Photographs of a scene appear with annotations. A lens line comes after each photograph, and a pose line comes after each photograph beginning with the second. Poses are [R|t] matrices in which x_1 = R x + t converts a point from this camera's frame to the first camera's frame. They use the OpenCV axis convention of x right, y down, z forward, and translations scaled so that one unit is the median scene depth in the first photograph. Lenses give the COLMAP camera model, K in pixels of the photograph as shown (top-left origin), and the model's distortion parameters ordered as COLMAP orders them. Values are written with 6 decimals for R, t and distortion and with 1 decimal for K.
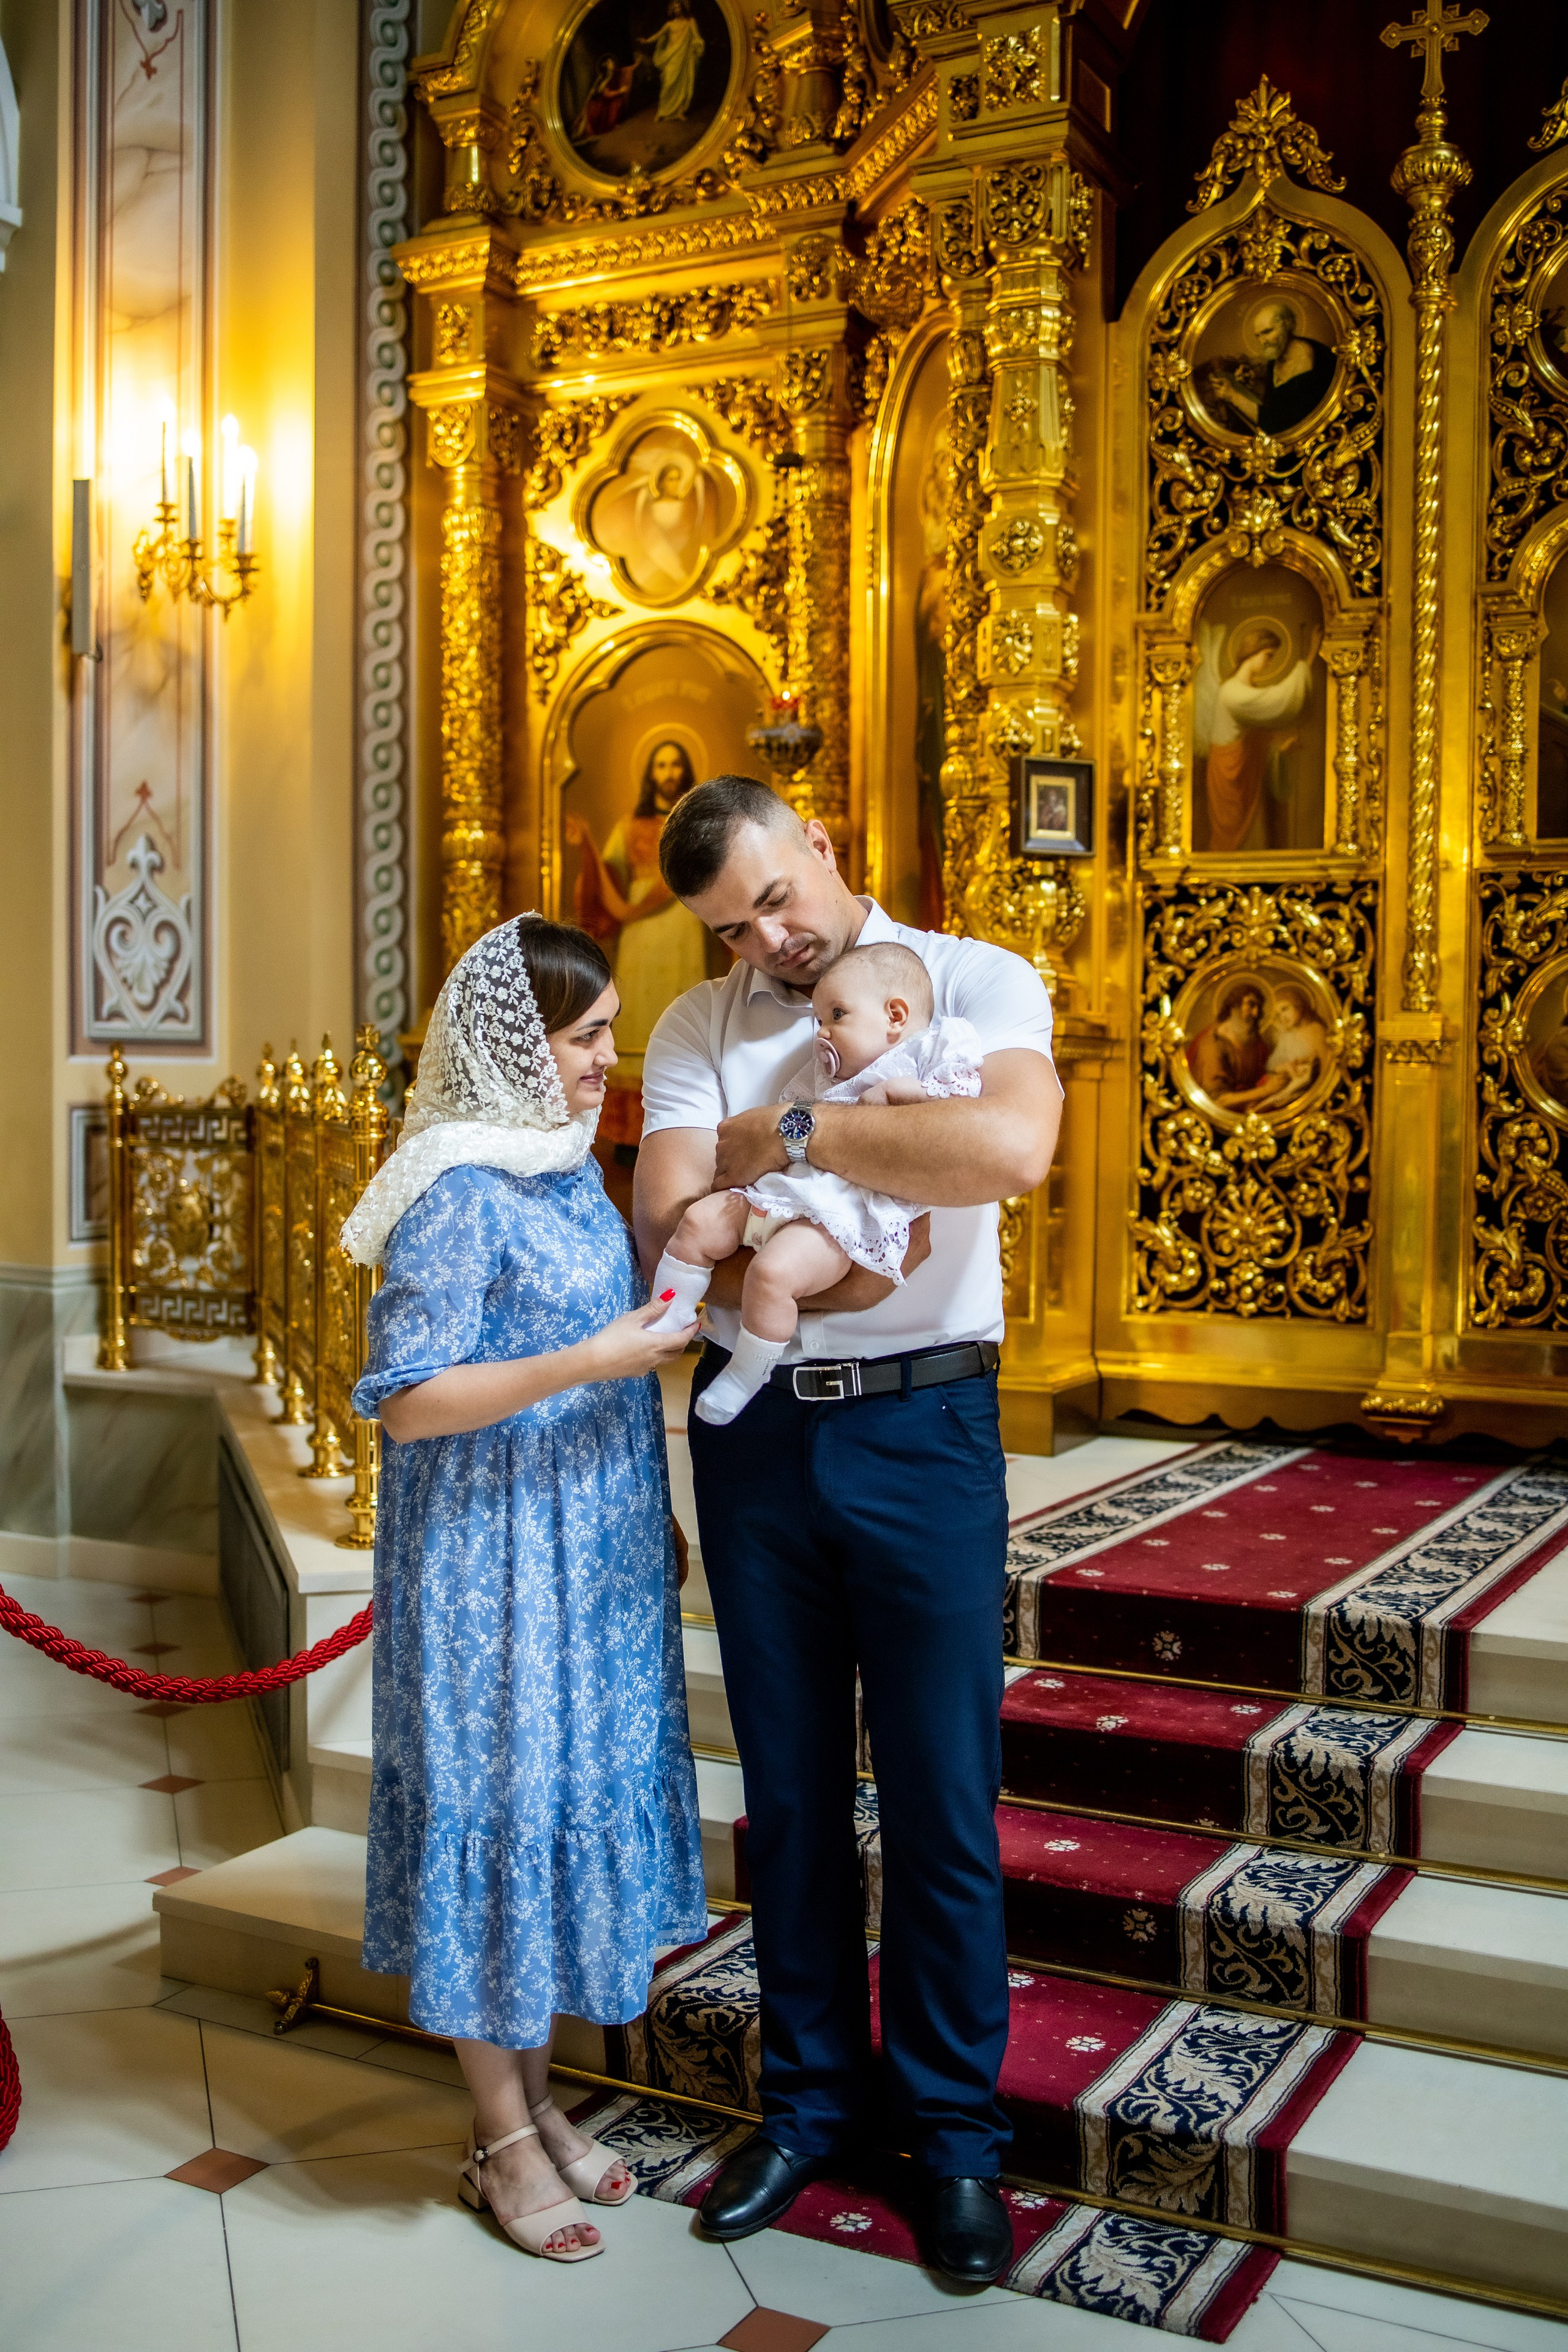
lens RADIAL K [[2433.9, 0, 831.0], [0, 2433.9, 1210.2], [0, 0, 1]] dist [-0.038350, 0.000000]
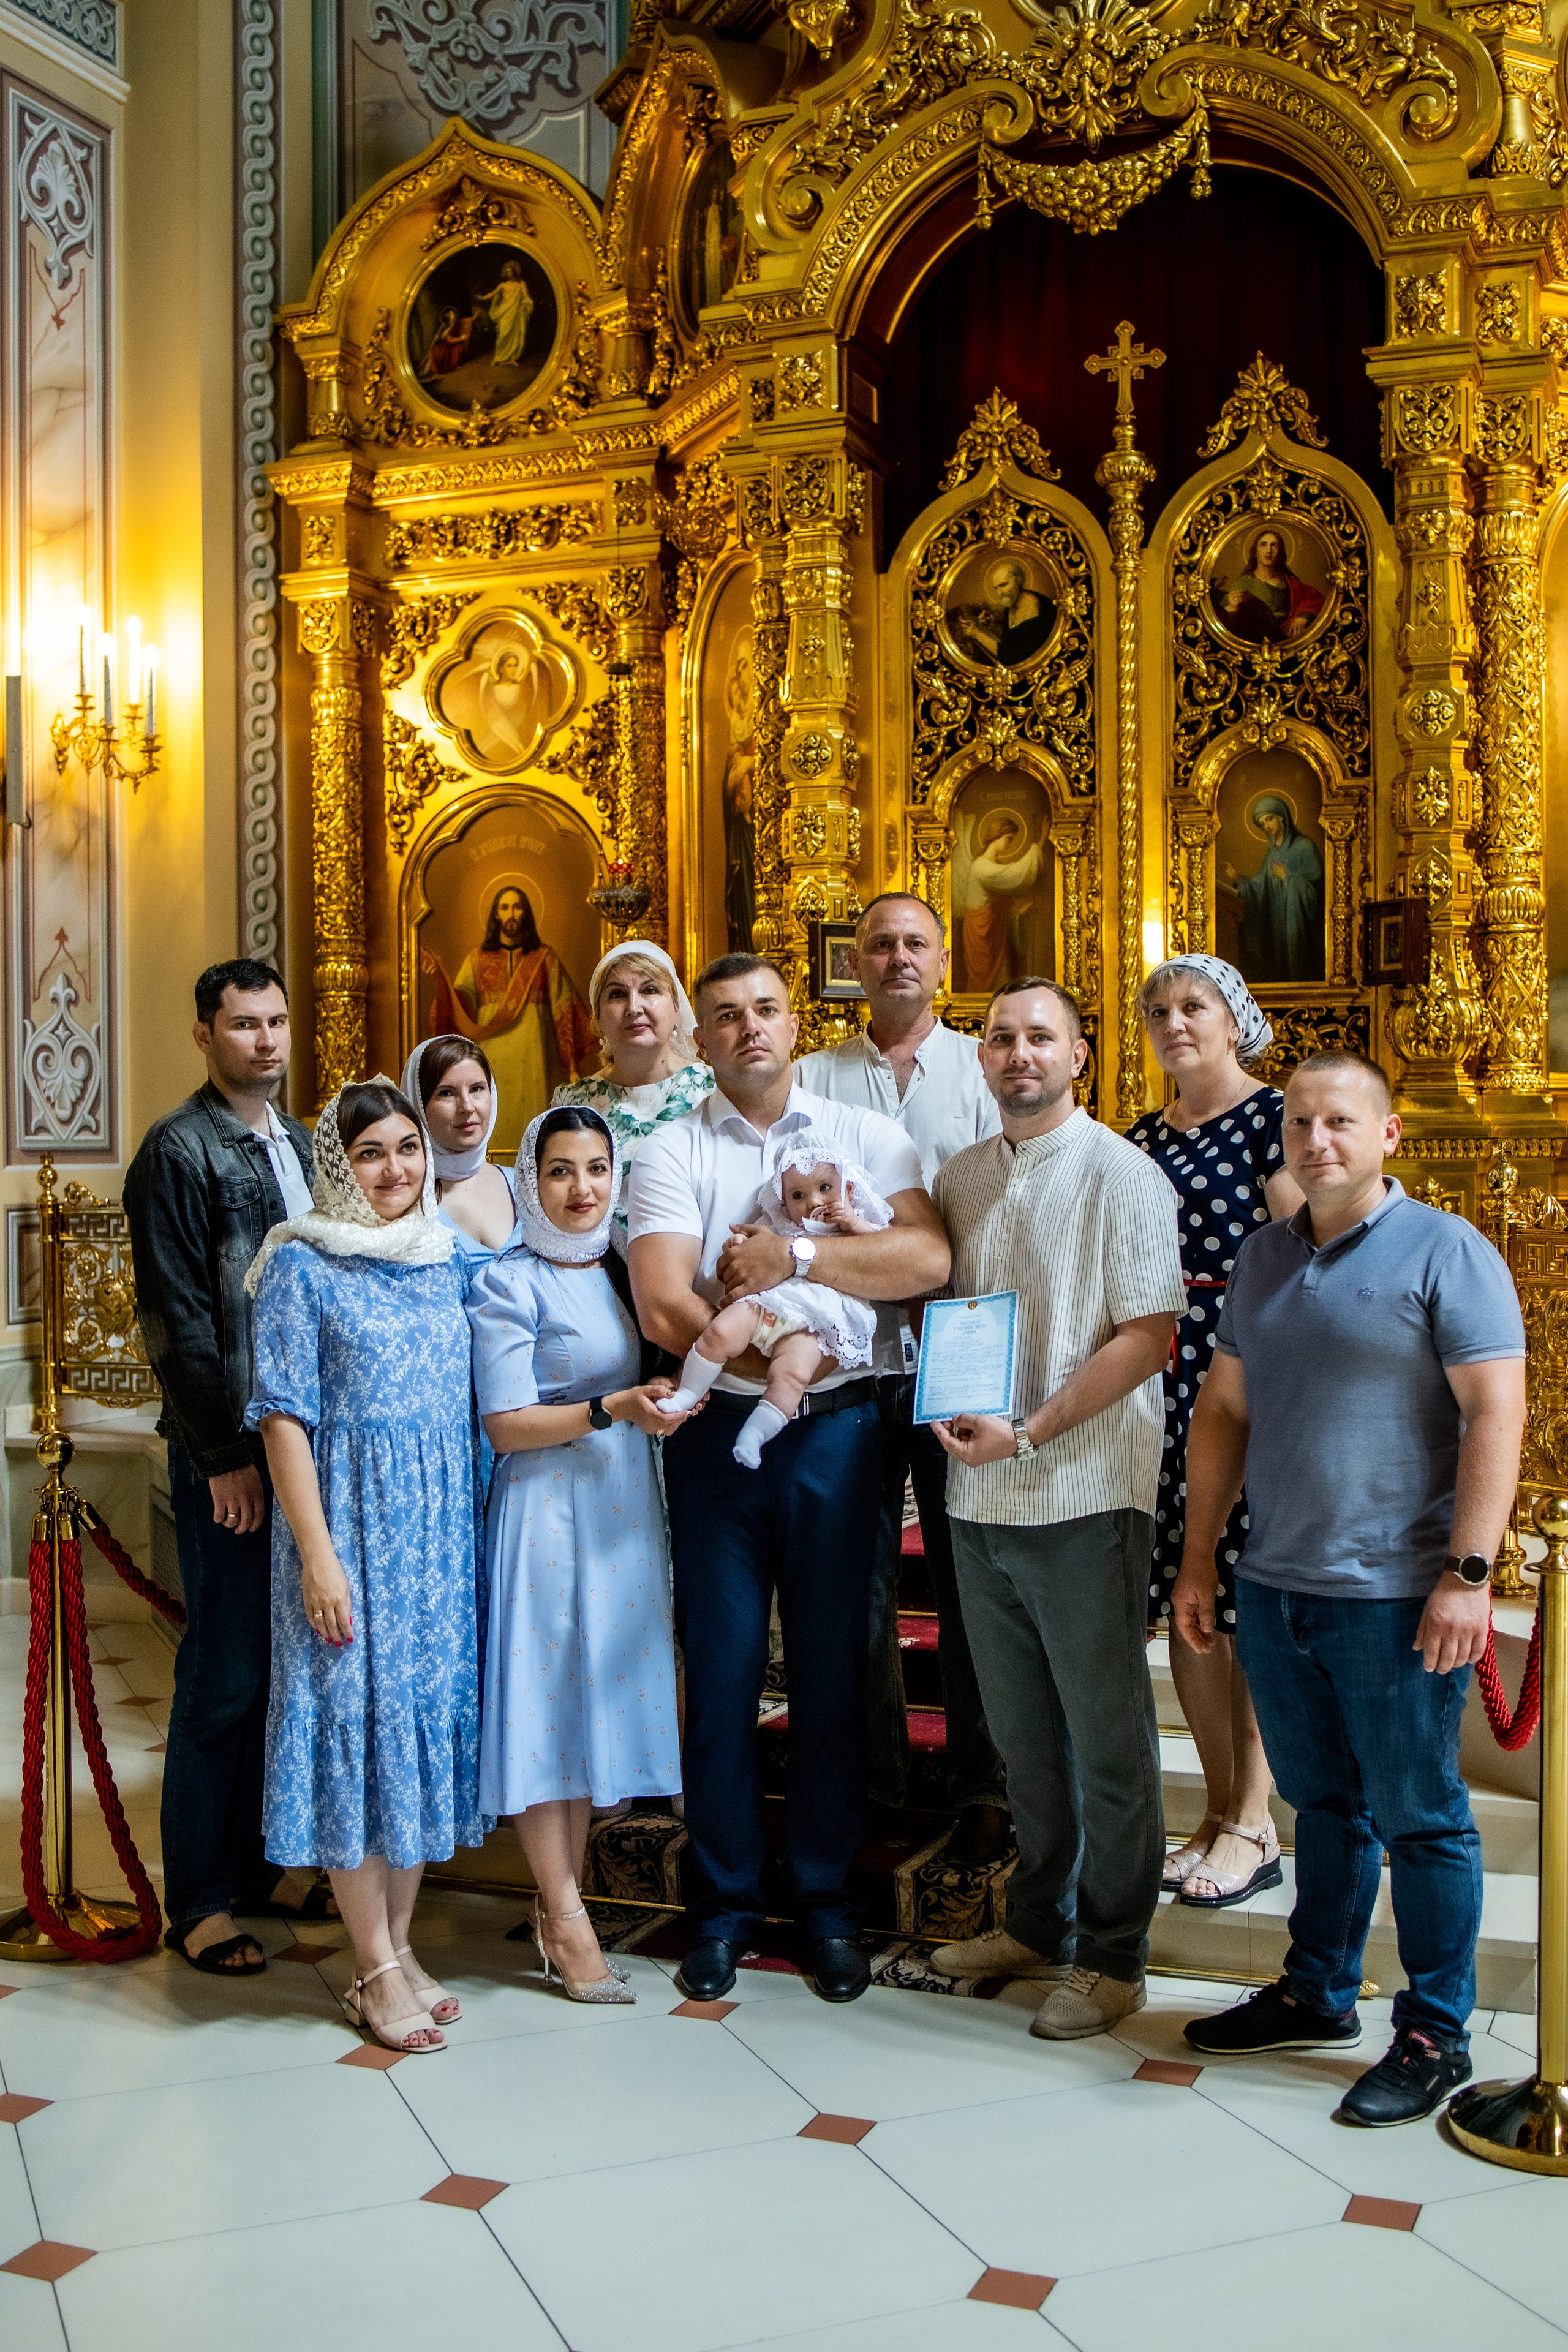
lens RADIAL K [[2433.9, 0, 911.3], [0, 2433.9, 1241.9], [0, 0, 1]] dist [-0.038350, 0.000000]
pose [[0.991878, -0.020133, 0.125589, -0.033741], [0.021997, 0.999667, -0.013470, -0.001728], [-0.125276, 0.016123, 0.991991, -0.247229]]
